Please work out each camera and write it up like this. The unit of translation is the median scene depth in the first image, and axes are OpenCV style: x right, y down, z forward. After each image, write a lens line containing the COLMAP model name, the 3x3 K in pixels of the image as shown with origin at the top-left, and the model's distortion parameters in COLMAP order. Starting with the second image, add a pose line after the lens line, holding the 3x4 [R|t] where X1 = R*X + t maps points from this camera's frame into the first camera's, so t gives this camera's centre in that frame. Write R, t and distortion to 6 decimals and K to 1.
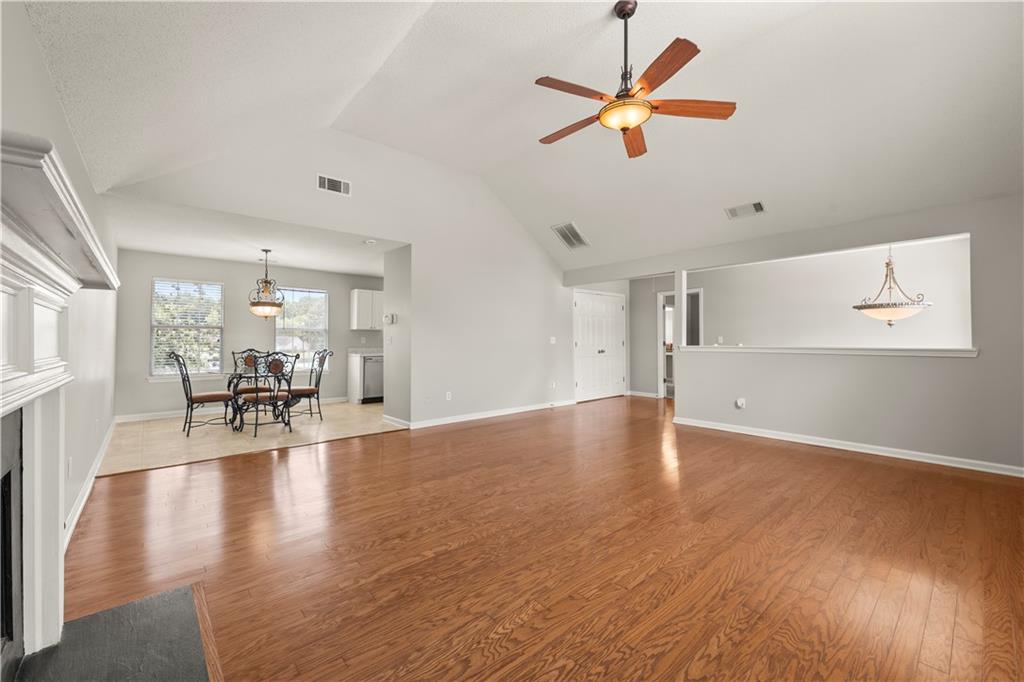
lens RADIAL K [[412.1, 0, 511.9], [0, 412.1, 342.9], [0, 0, 1]] dist [0.001445, 0.000076]
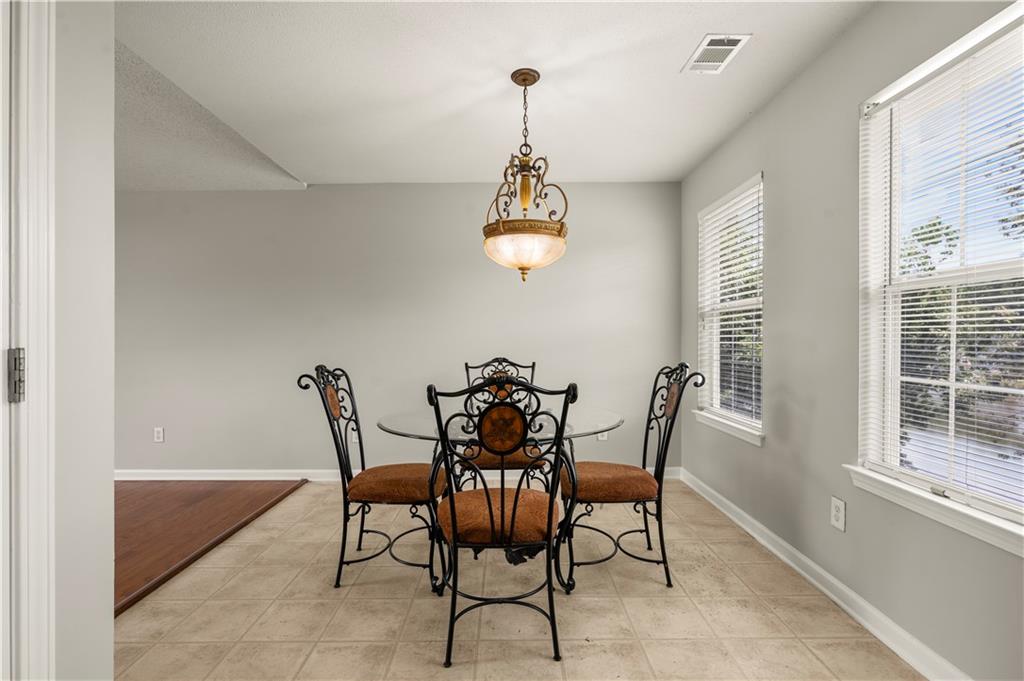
lens RADIAL K [[669.4, 0, 512.3], [0, 669.4, 343.3], [0, 0, 1]] dist [0.003230, 0.000079]
pose [[0.757097, 0.010510, -0.653218, -0.230749], [-0.009002, 0.999943, 0.005655, -0.001906], [0.653241, 0.001599, 0.757149, 0.561951]]
